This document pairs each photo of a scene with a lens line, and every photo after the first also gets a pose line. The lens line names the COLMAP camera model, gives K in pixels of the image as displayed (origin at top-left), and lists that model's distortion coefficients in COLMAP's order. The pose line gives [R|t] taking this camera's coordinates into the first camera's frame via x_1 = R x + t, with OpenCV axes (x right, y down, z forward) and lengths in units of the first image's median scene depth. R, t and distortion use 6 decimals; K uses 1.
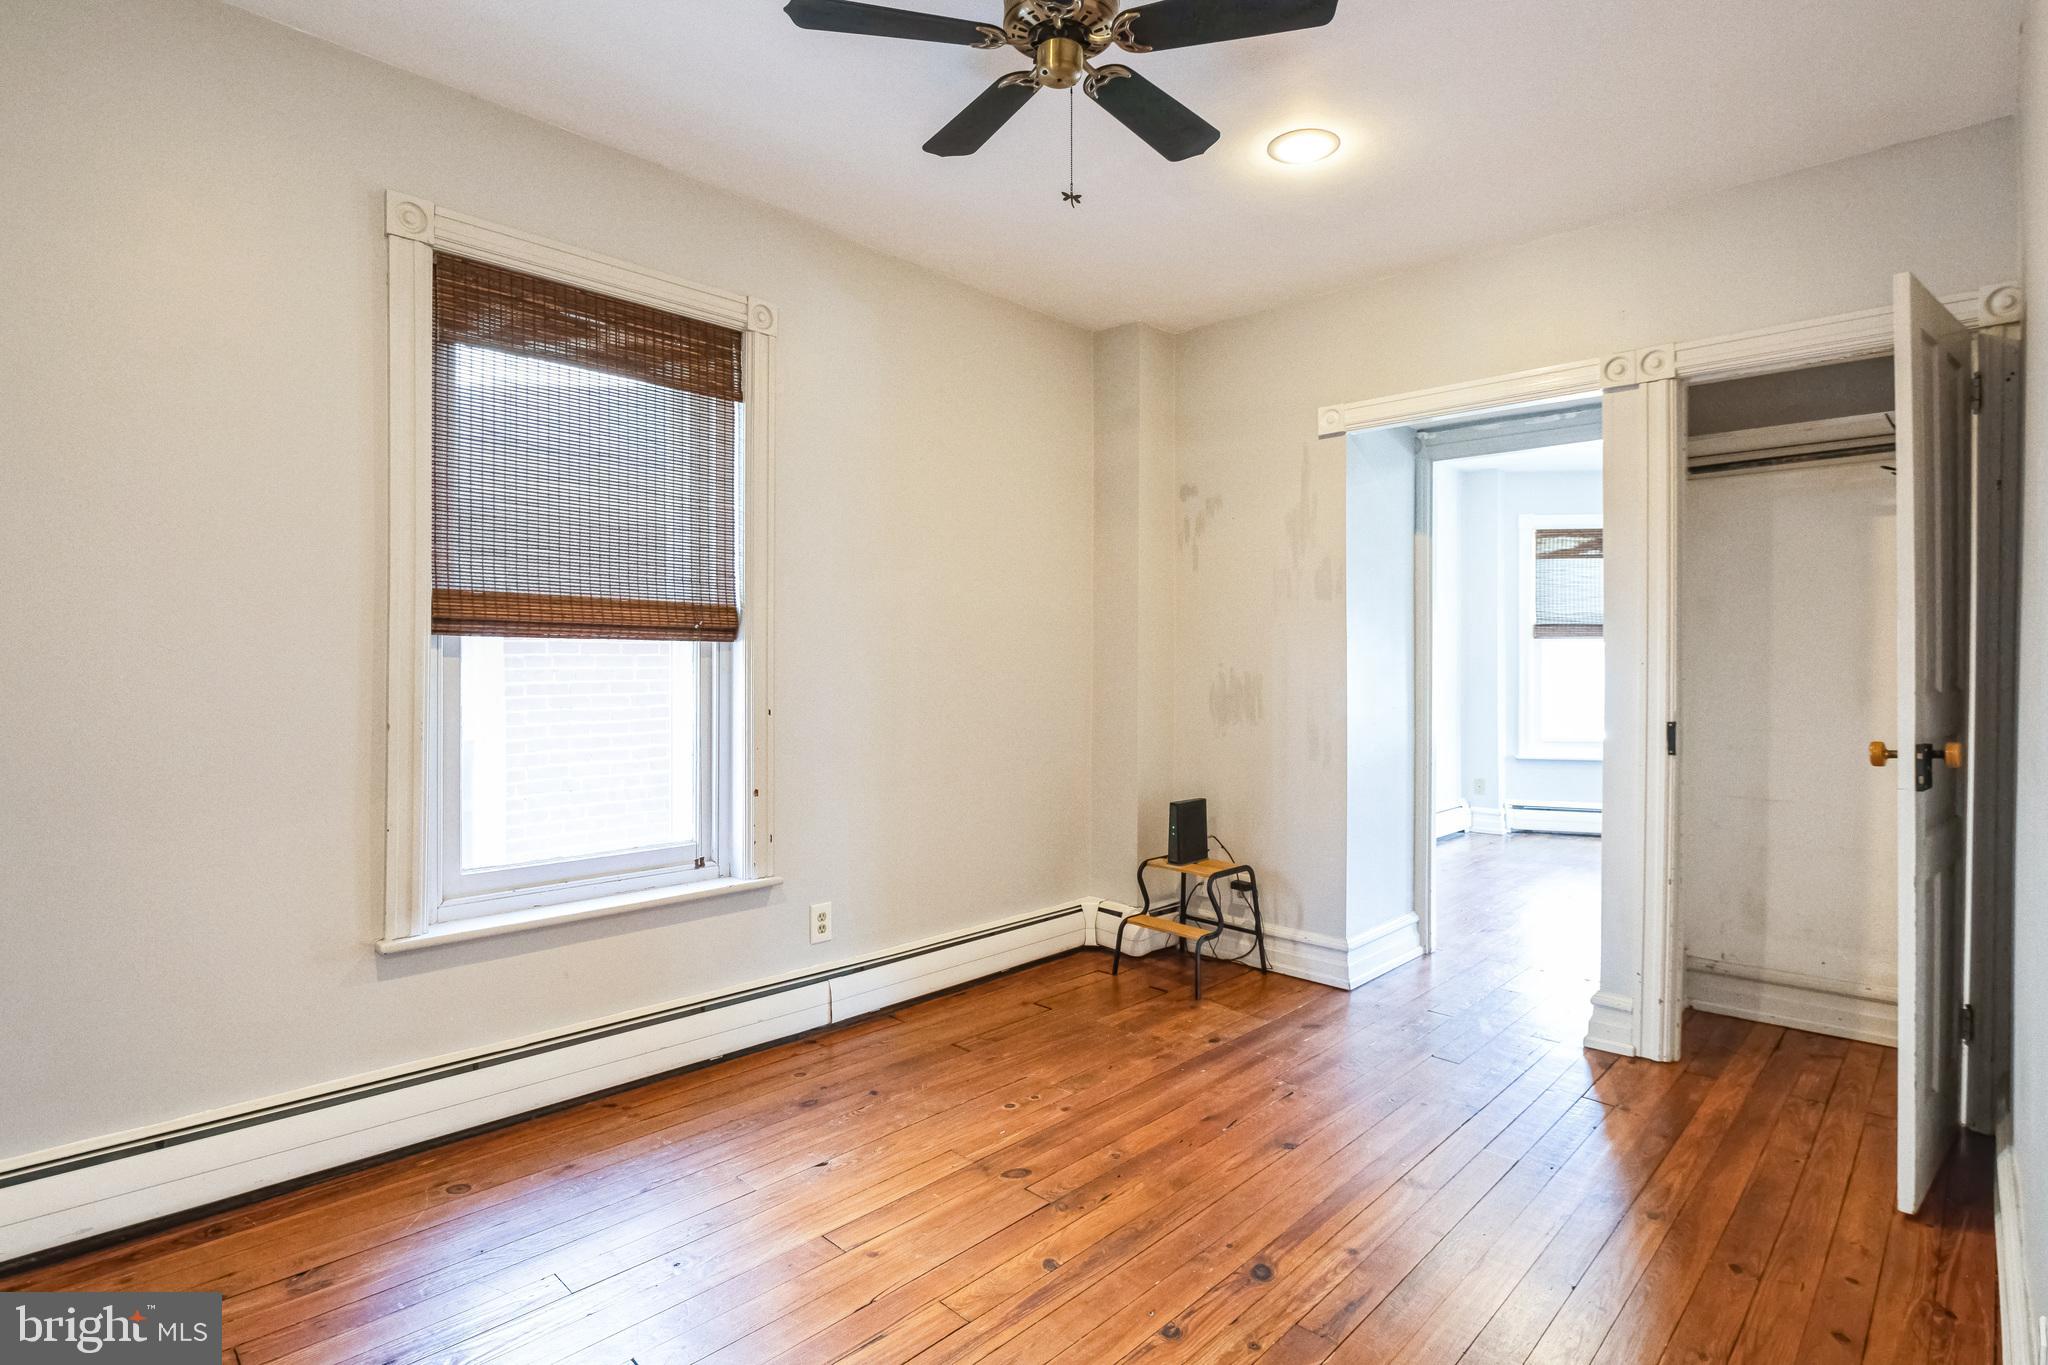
lens RADIAL K [[1015.2, 0, 1001.8], [0, 1015.2, 670.6], [0, 0, 1]] dist [-0.012706, -0.003925]
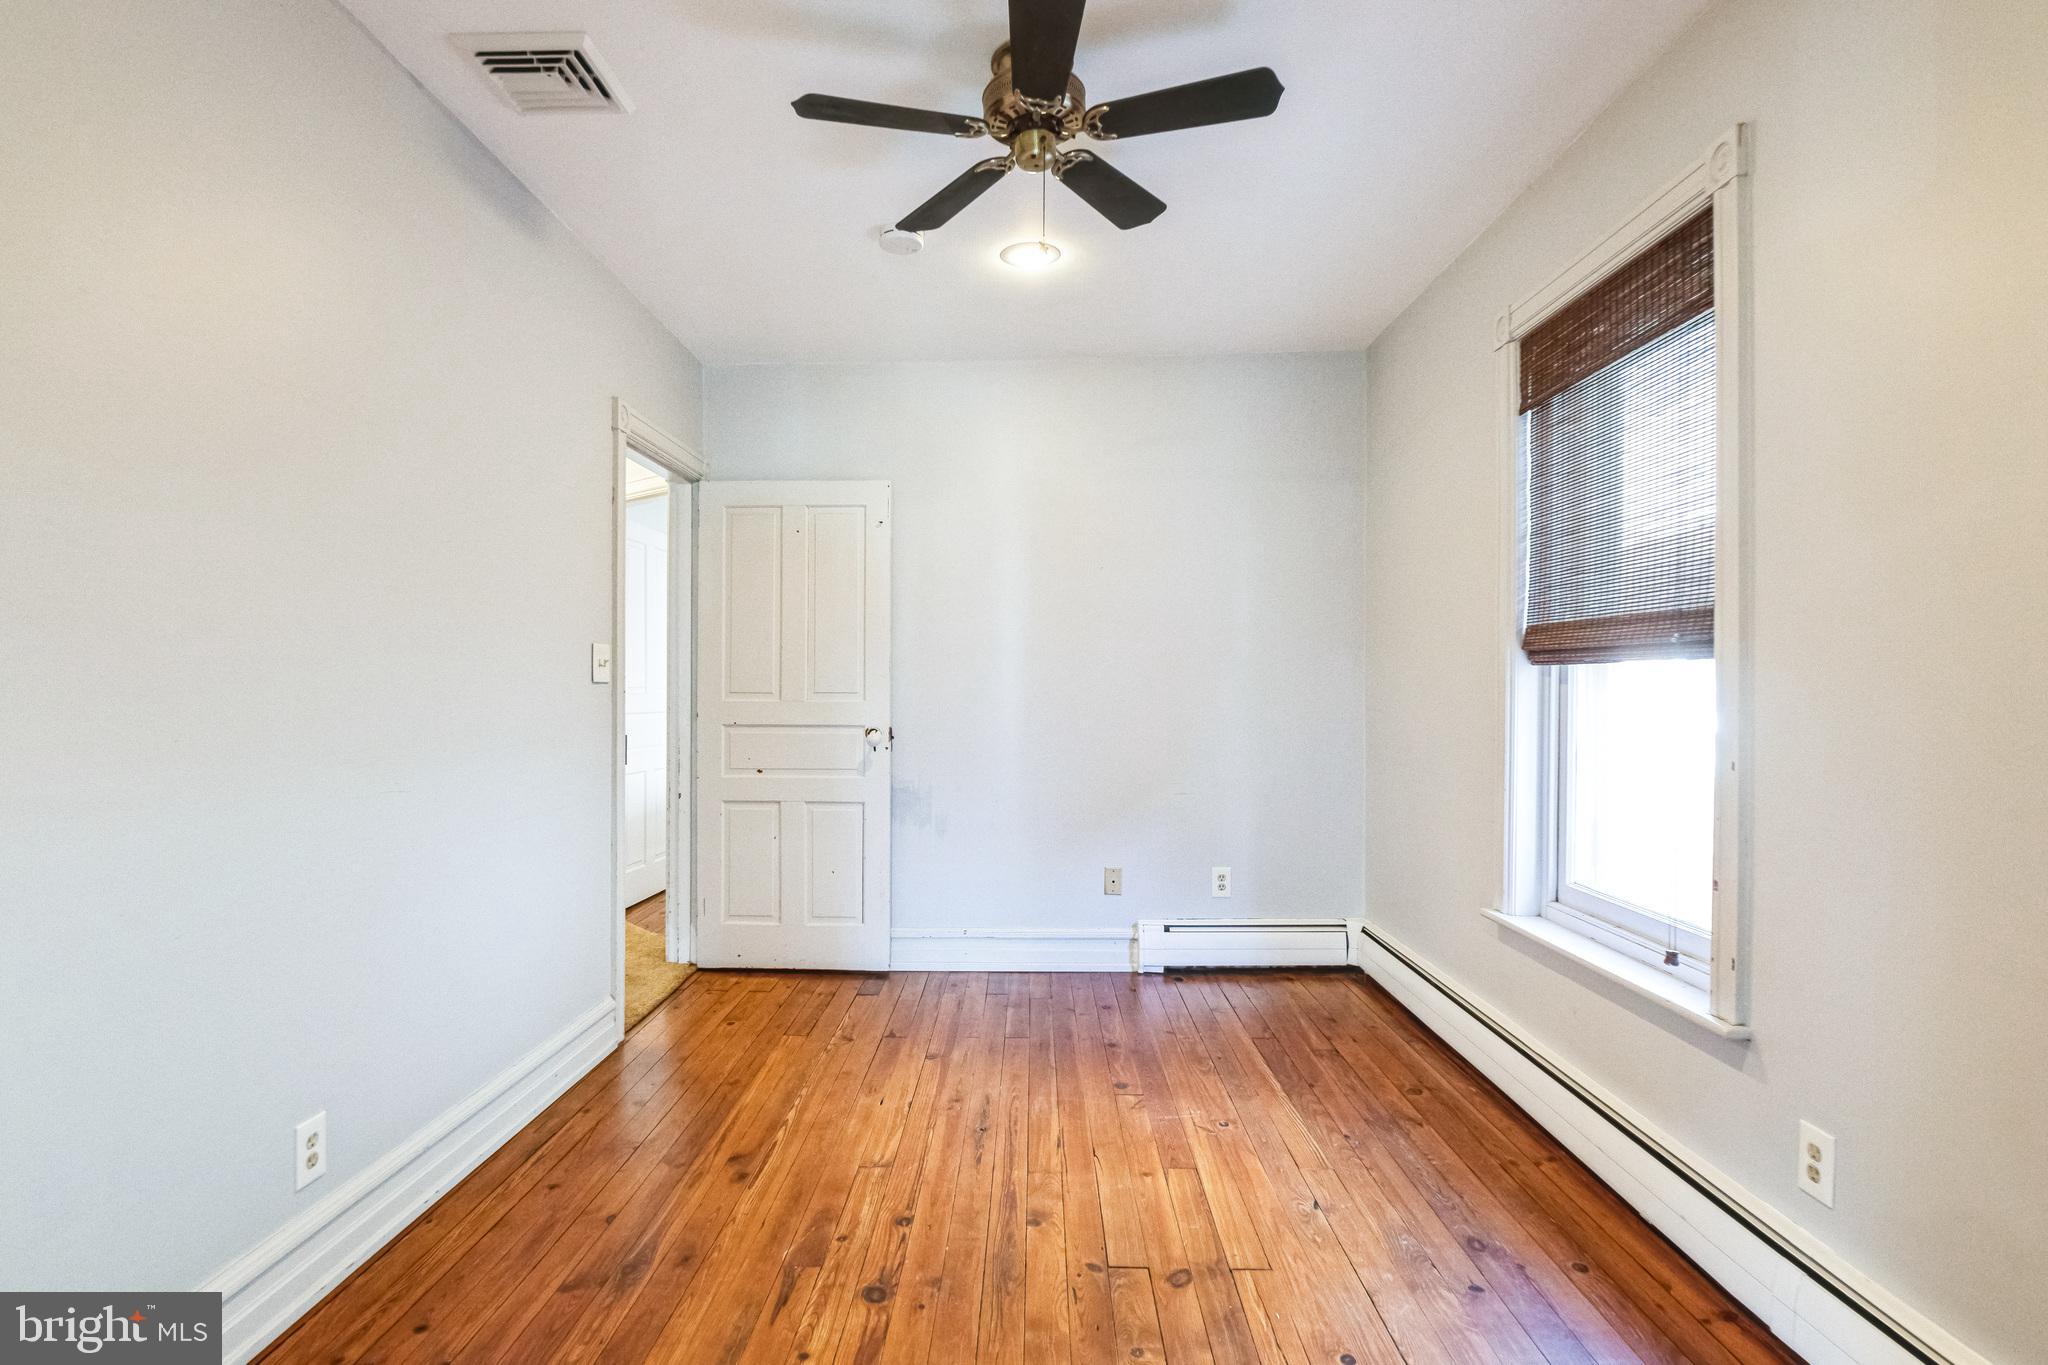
lens RADIAL K [[1015.2, 0, 1012.5], [0, 1015.2, 689.2], [0, 0, 1]] dist [-0.012706, -0.003925]
pose [[-0.726839, -0.002134, -0.686804, 0.537022], [-0.010155, 0.999919, 0.007639, -0.007525], [0.686732, 0.012527, -0.726802, 1.150105]]
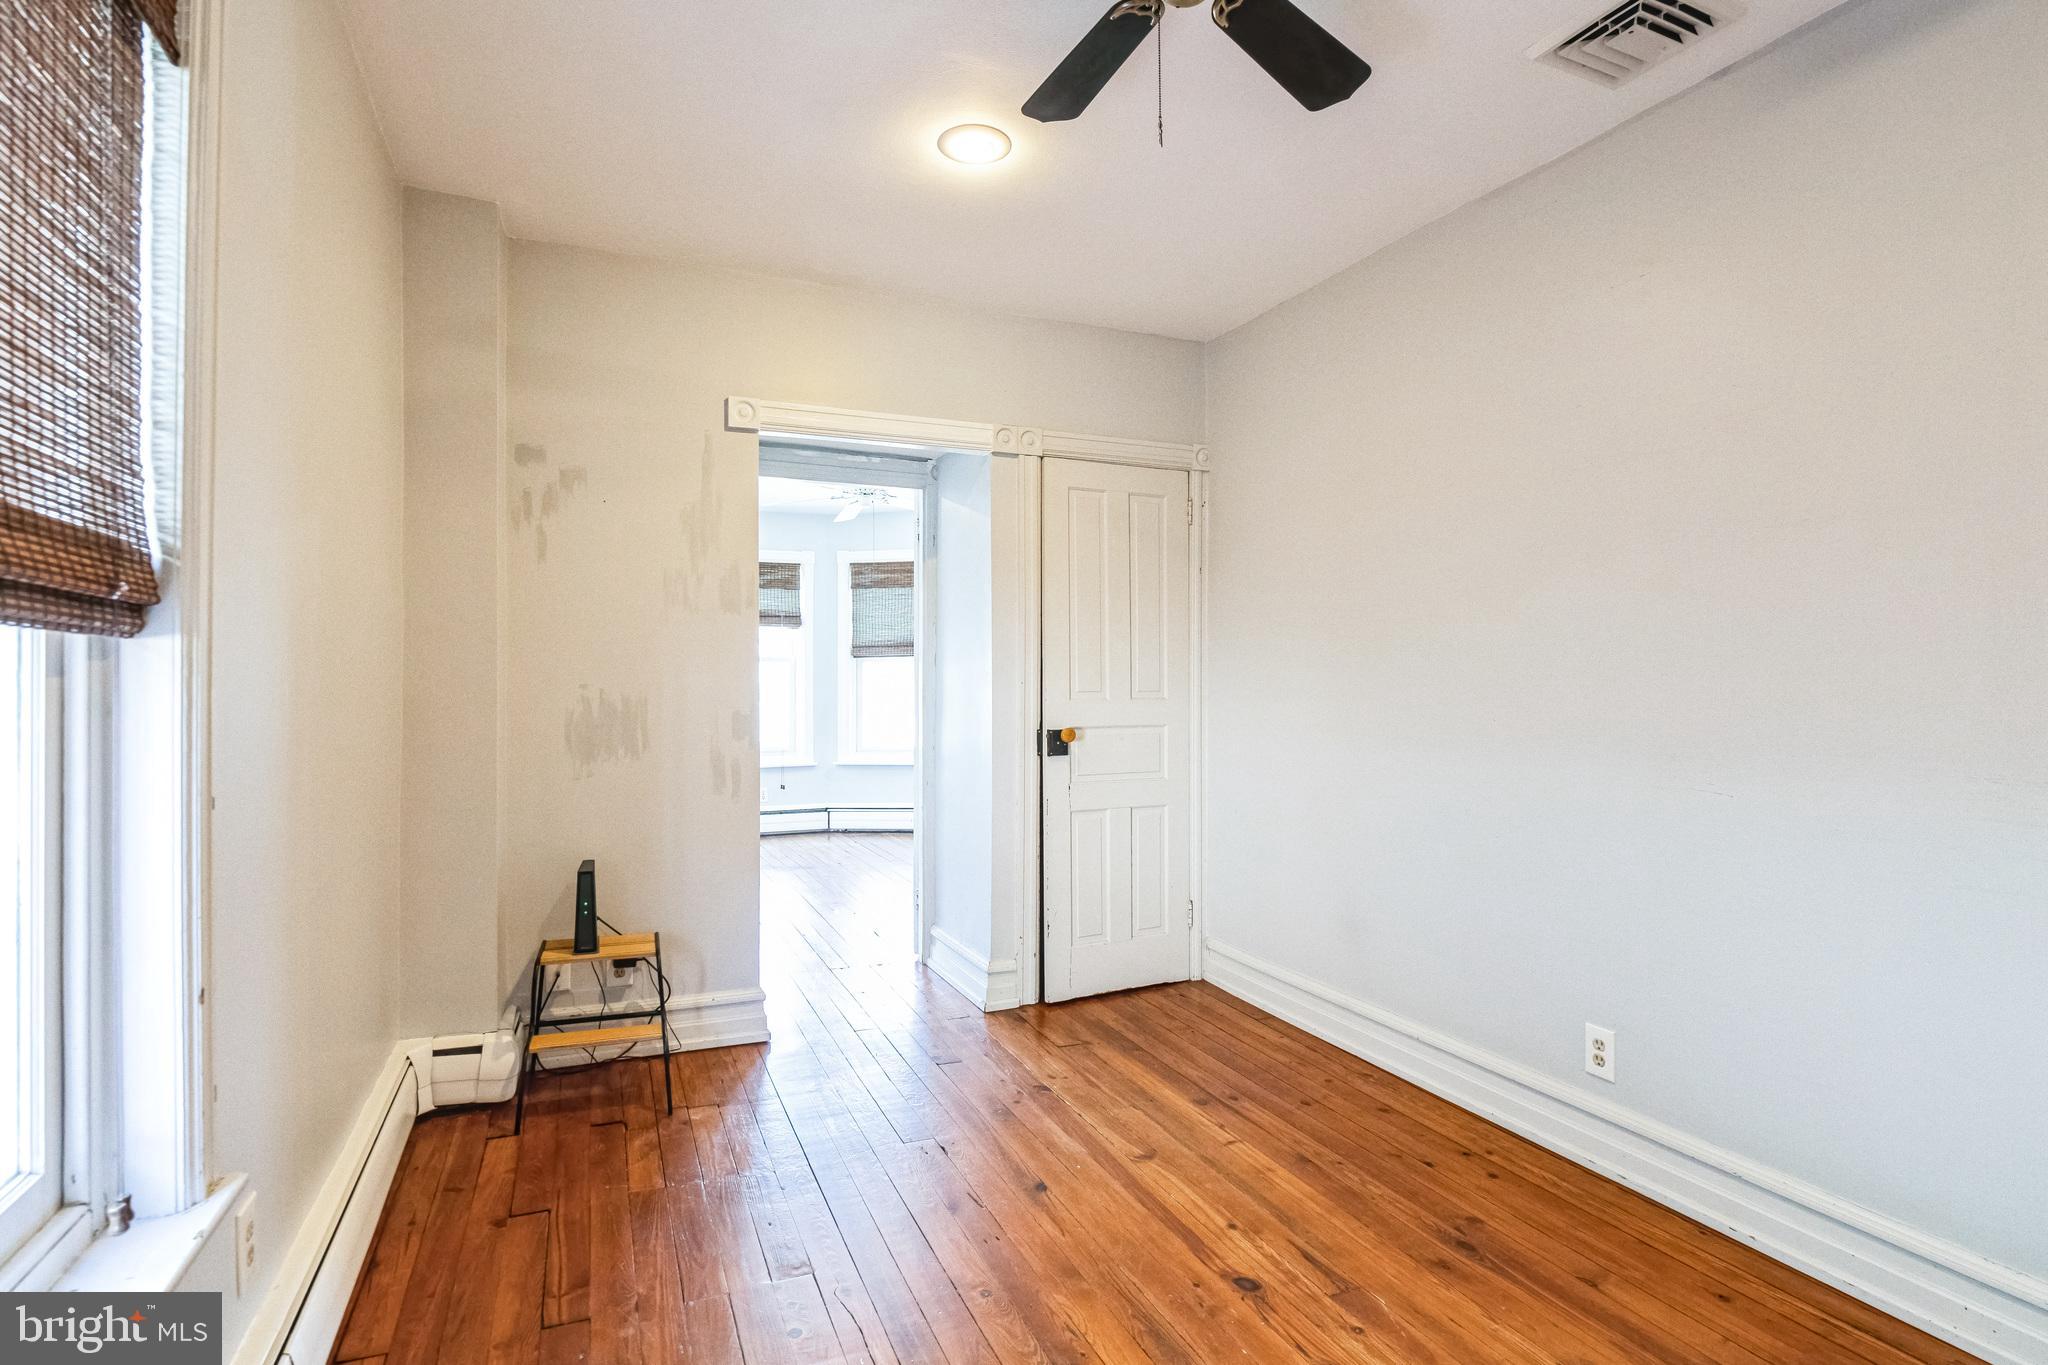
lens RADIAL K [[1015.2, 0, 1008.9], [0, 1015.2, 683.0], [0, 0, 1]] dist [-0.012706, -0.003925]
pose [[0.387385, -0.002737, 0.921914, -0.491255], [0.006789, 0.999977, 0.000116, -0.007890], [-0.921893, 0.006214, 0.387394, 0.522288]]
